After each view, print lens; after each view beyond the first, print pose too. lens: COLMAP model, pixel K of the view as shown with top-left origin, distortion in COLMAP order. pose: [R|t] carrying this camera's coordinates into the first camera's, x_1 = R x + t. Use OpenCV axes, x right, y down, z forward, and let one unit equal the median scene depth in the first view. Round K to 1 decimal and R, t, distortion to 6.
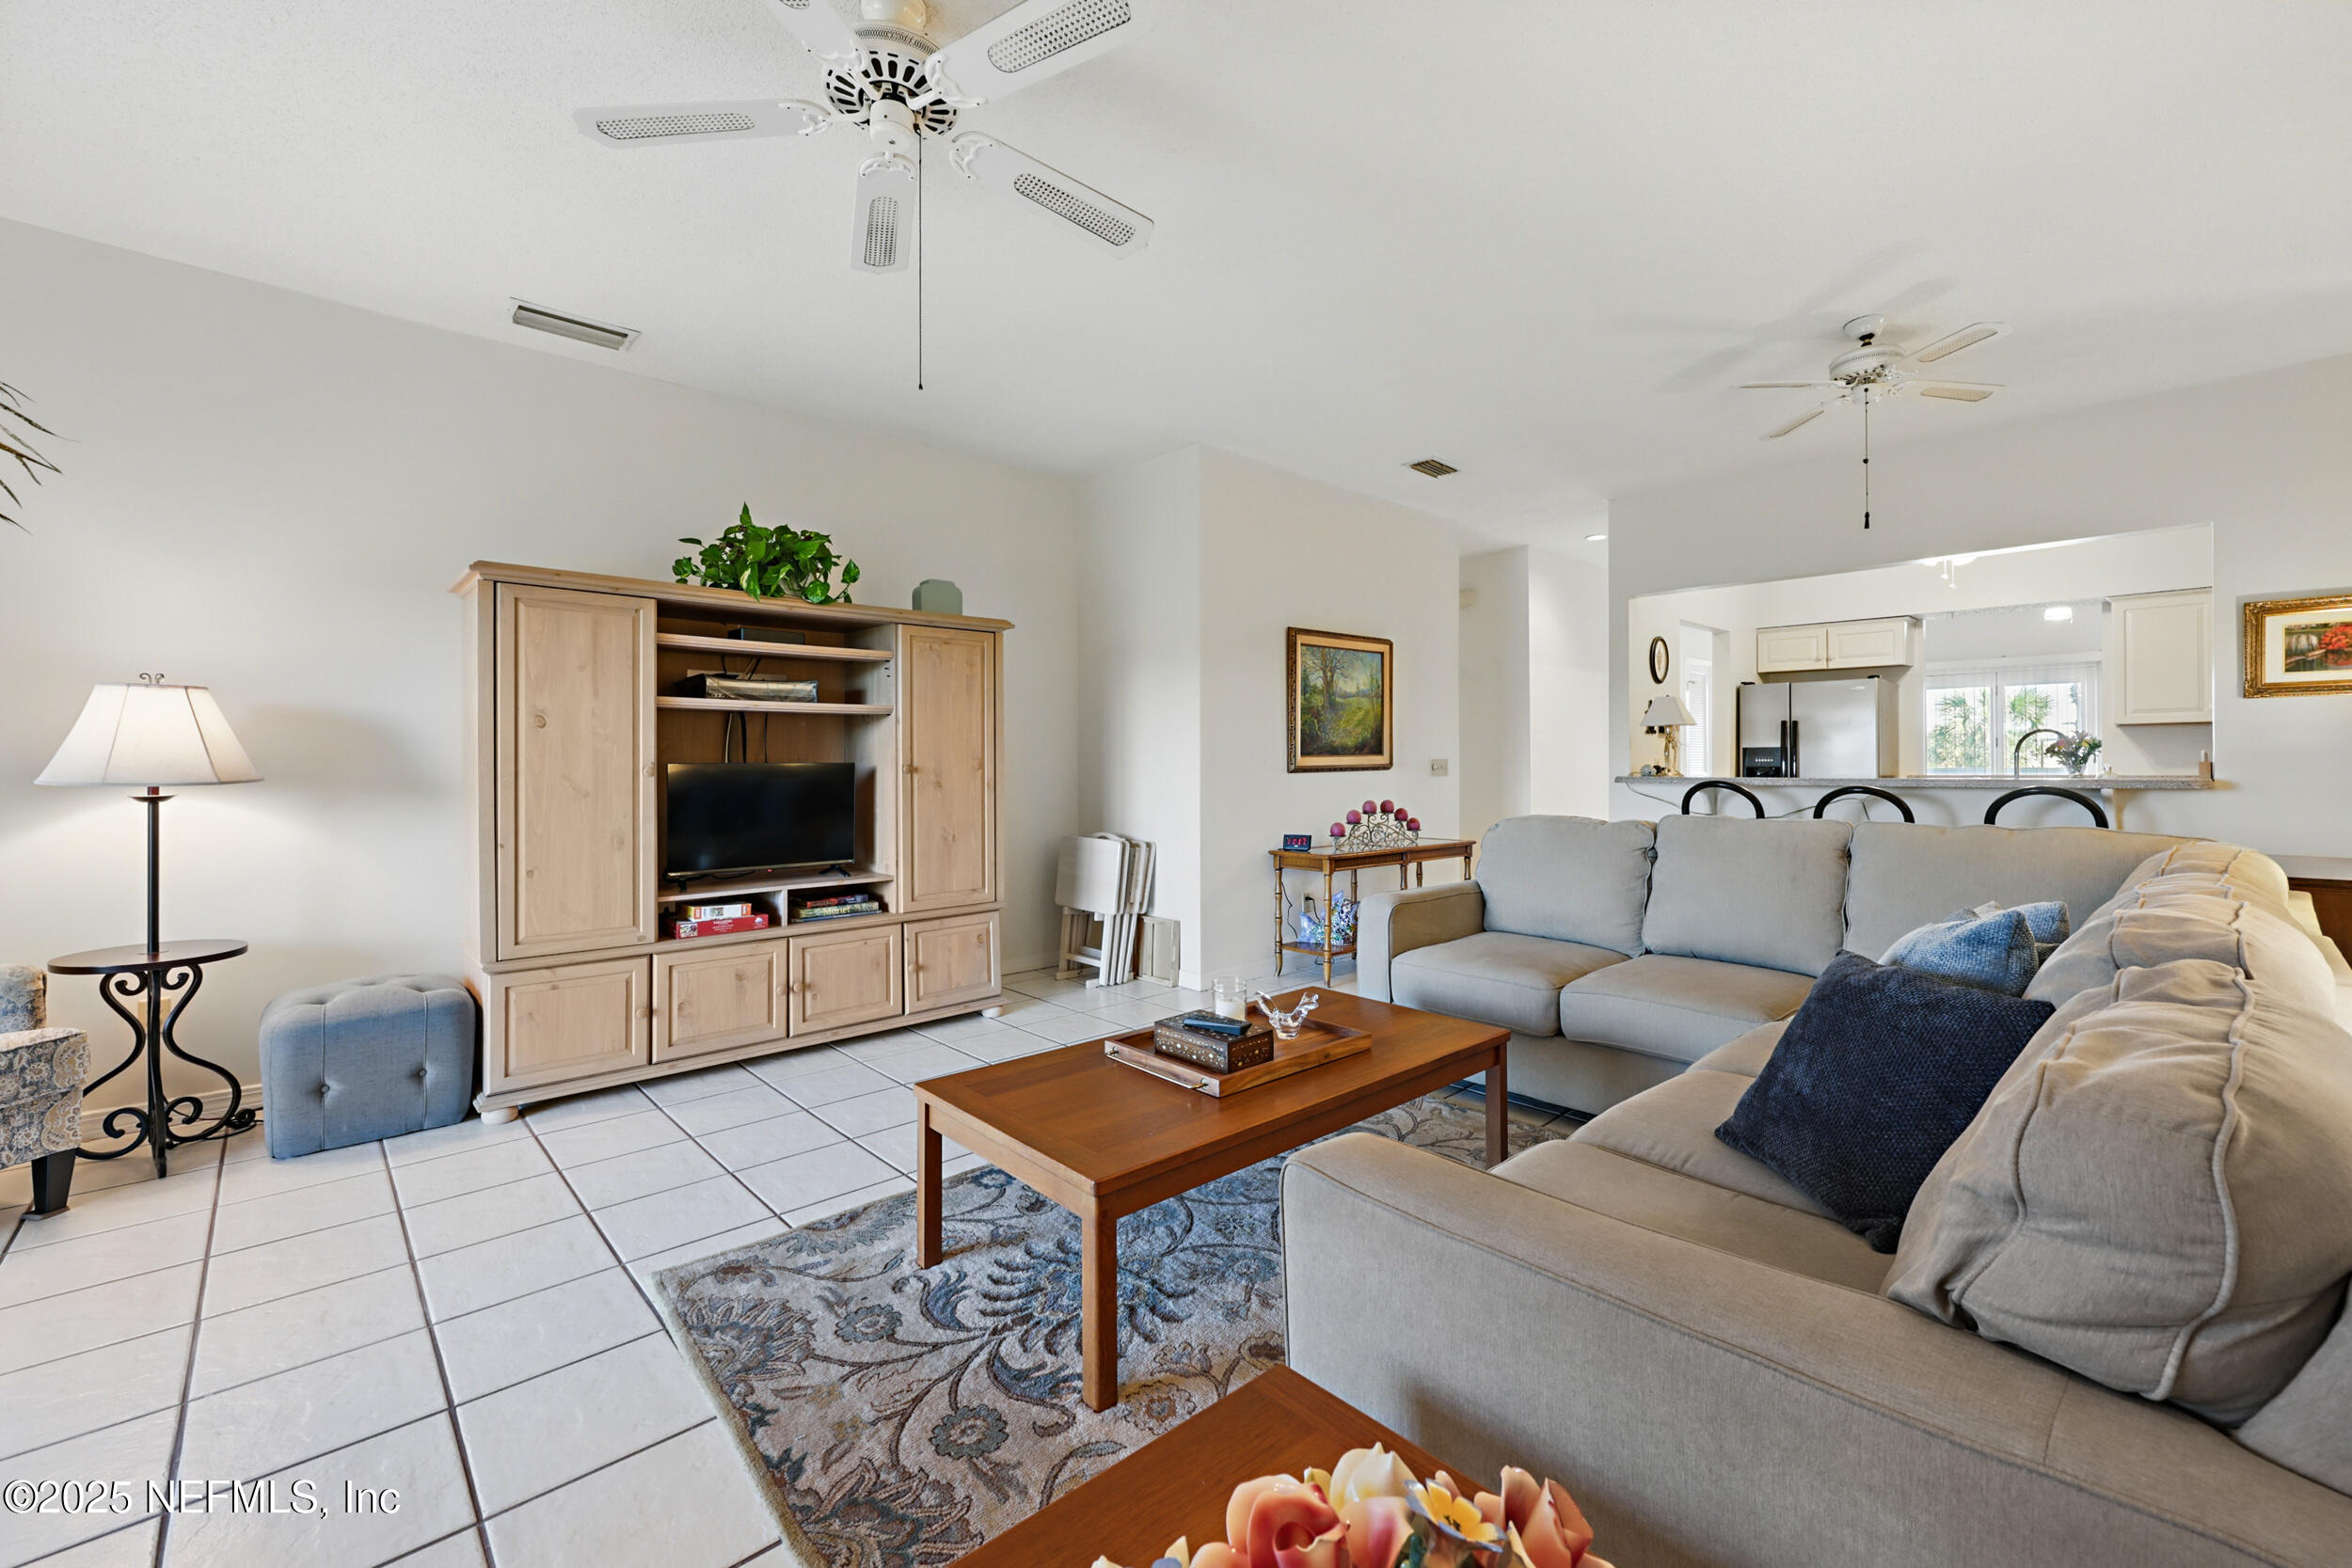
lens RADIAL K [[969.0, 0, 1171.7], [0, 969.0, 763.9], [0, 0, 1]] dist [0.000862, -0.000365]
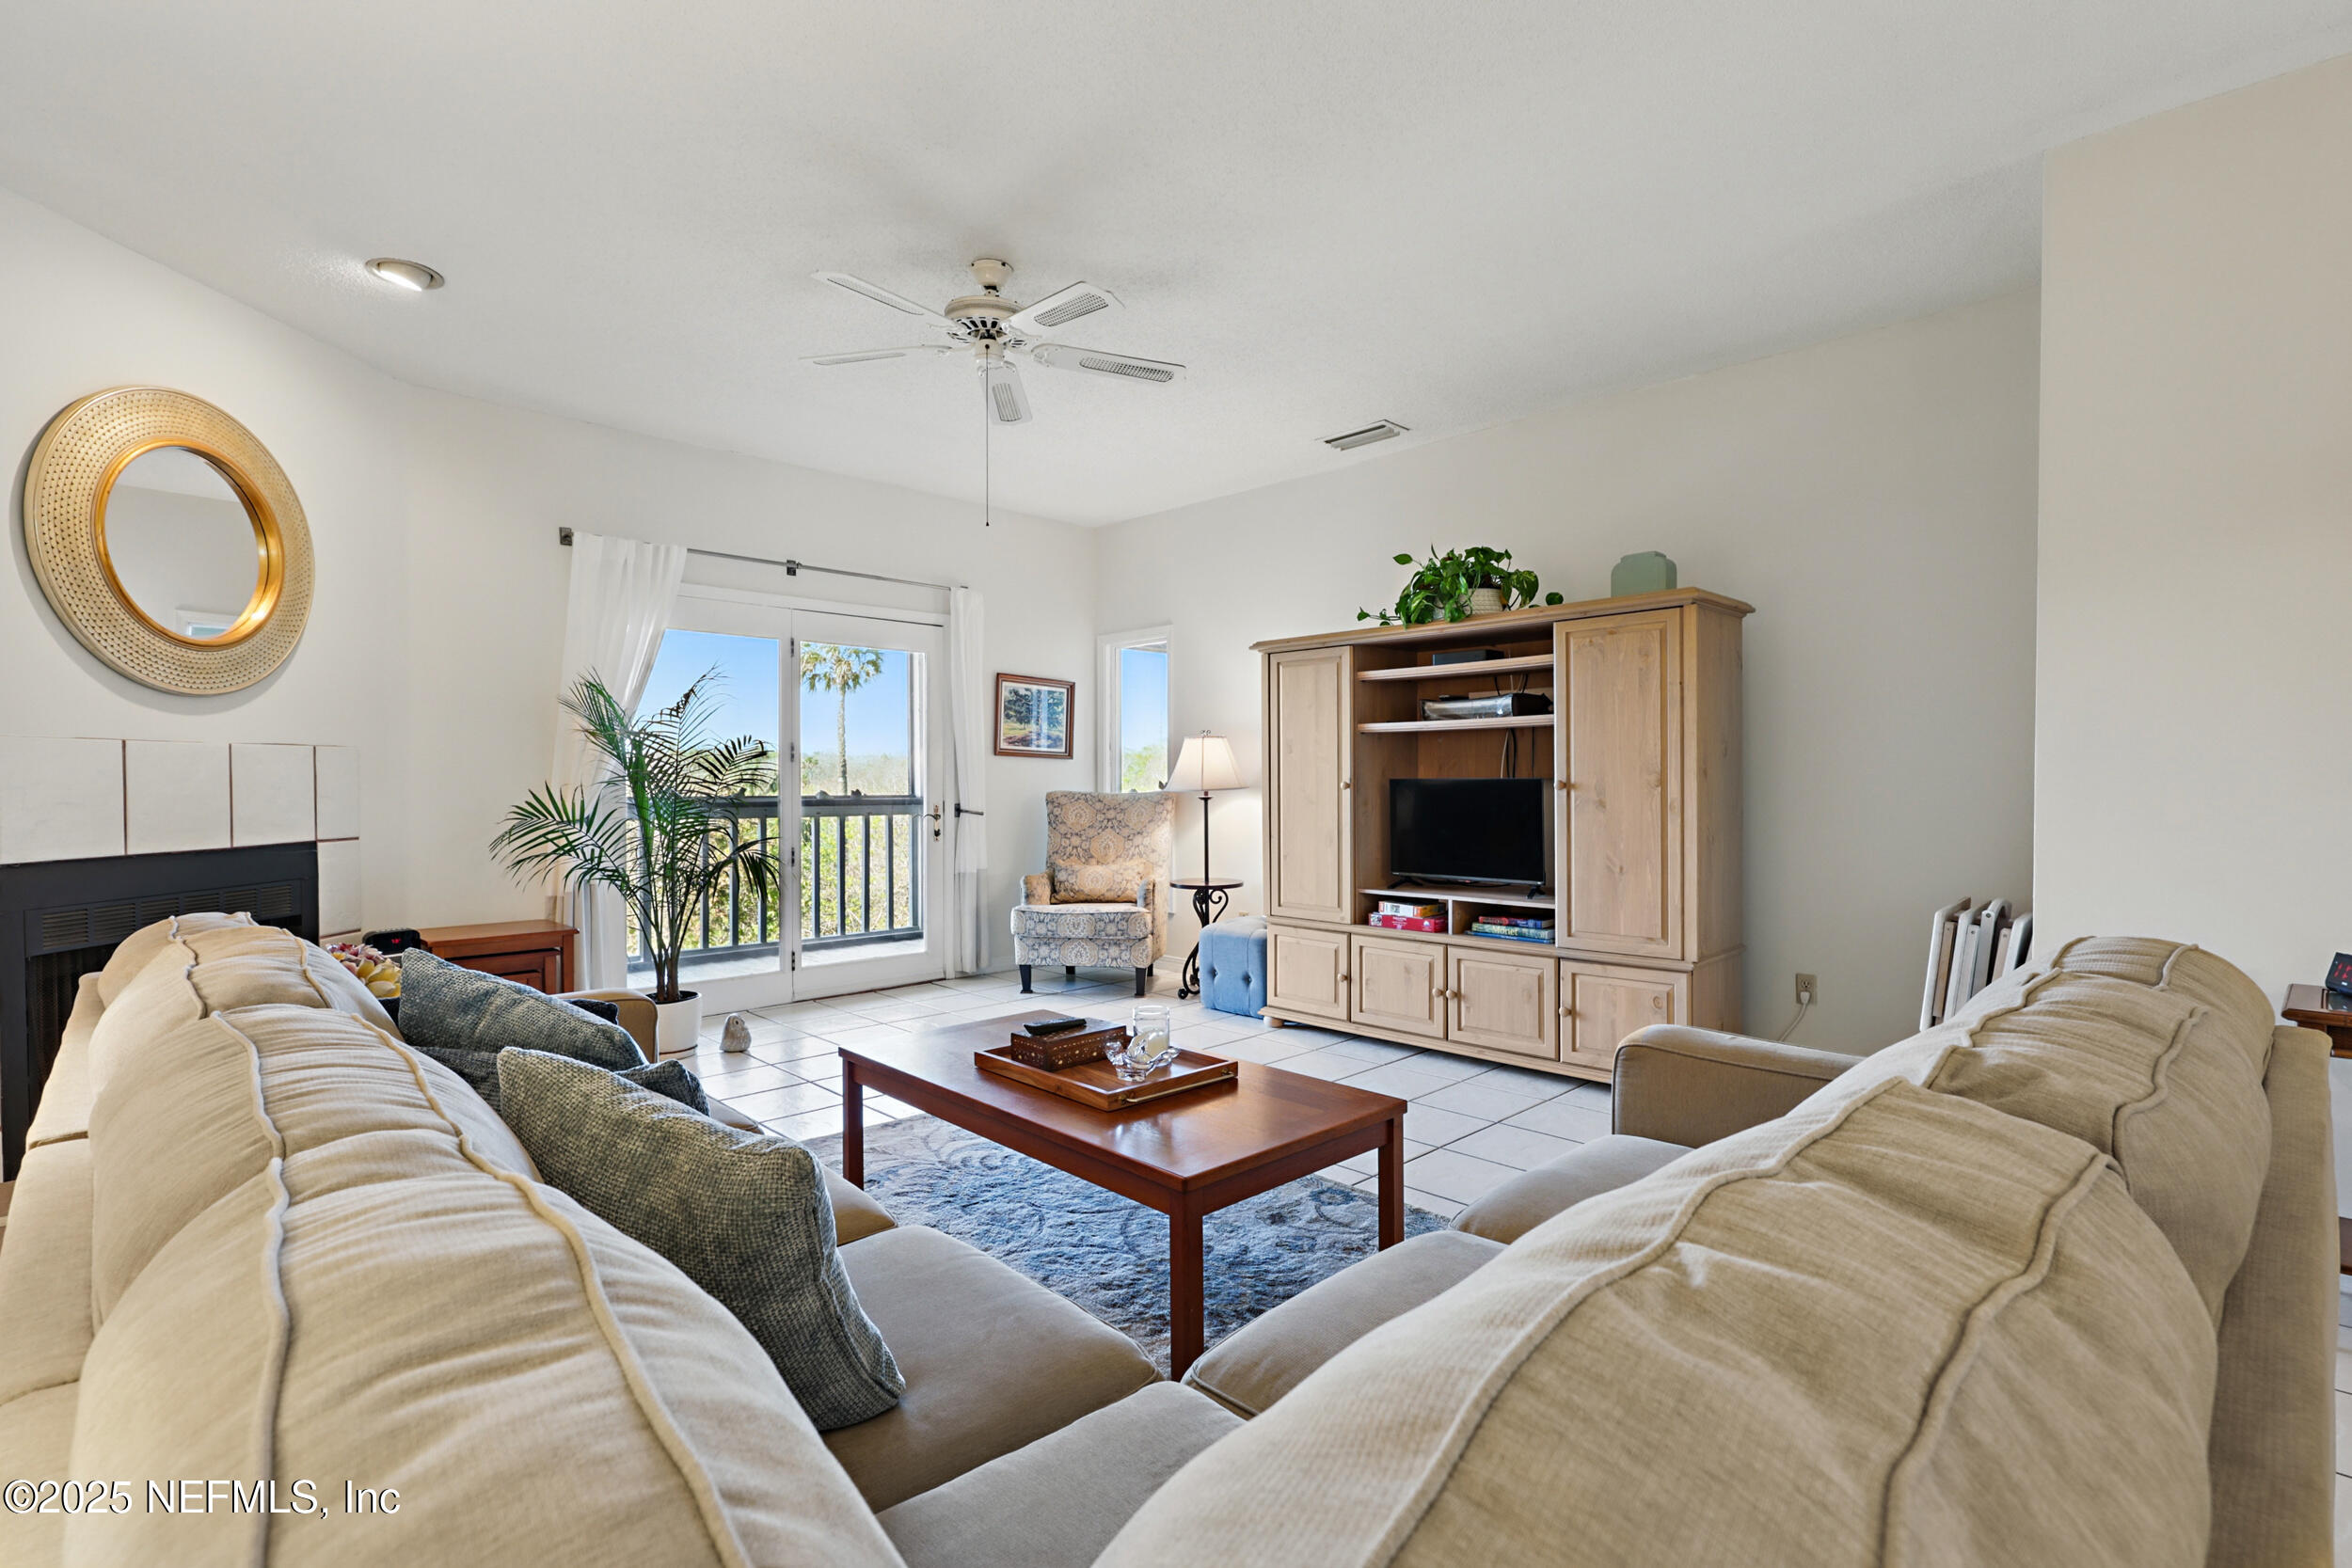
lens RADIAL K [[1073.3, 0, 1173.9], [0, 1073.3, 789.3], [0, 0, 1]] dist [0.000086, 0.000000]
pose [[0.032472, 0.009937, -0.999423, 0.765281], [-0.000829, 0.999951, 0.009915, -0.000371], [0.999472, 0.000507, 0.032479, 0.679904]]
